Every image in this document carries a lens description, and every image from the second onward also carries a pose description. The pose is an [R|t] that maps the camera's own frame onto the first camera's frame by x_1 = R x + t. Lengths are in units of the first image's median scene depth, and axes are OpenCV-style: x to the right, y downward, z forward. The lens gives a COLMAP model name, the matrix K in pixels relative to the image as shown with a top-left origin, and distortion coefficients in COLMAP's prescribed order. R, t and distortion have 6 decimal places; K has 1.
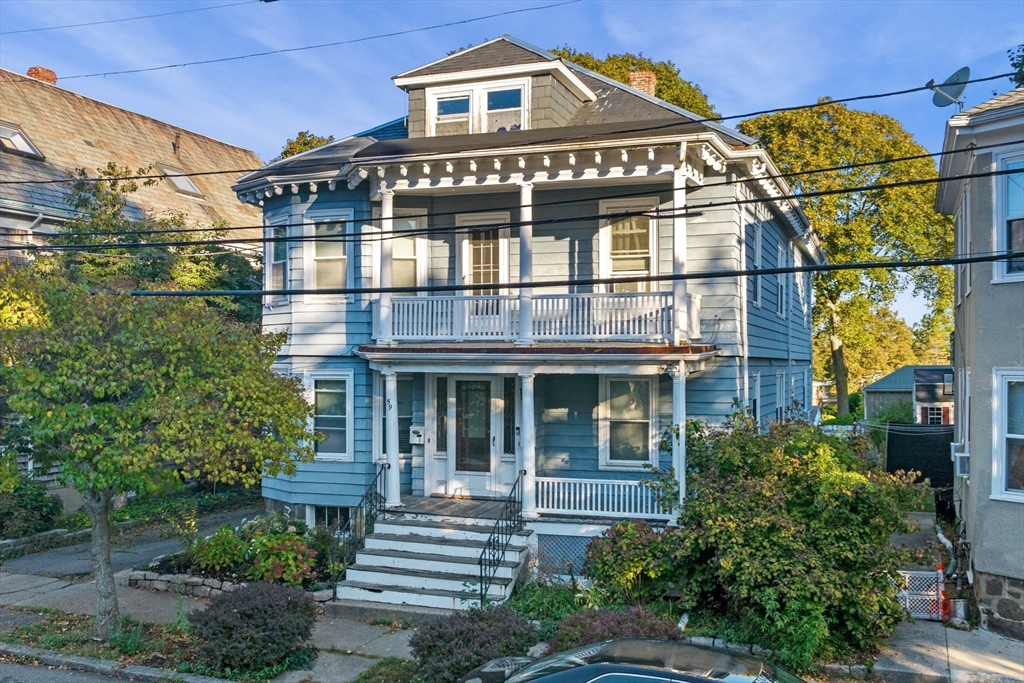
lens RADIAL K [[539.7, 0, 512.0], [0, 539.7, 364.2], [0, 0, 1]] dist [-0.000233, -0.000529]
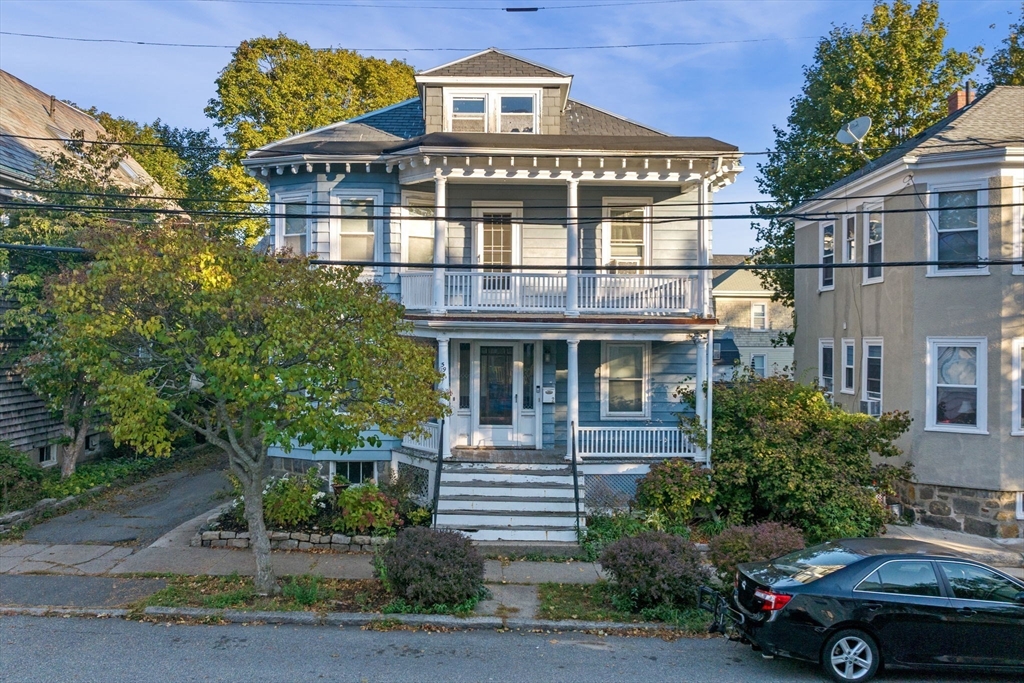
lens RADIAL K [[468.0, 0, 511.4], [0, 468.0, 332.3], [0, 0, 1]] dist [-0.000332, -0.000337]
pose [[0.980110, 0.007256, 0.198322, -0.243076], [-0.006965, 0.999973, -0.002161, 0.003001], [-0.198332, 0.000737, 0.980135, 0.013282]]
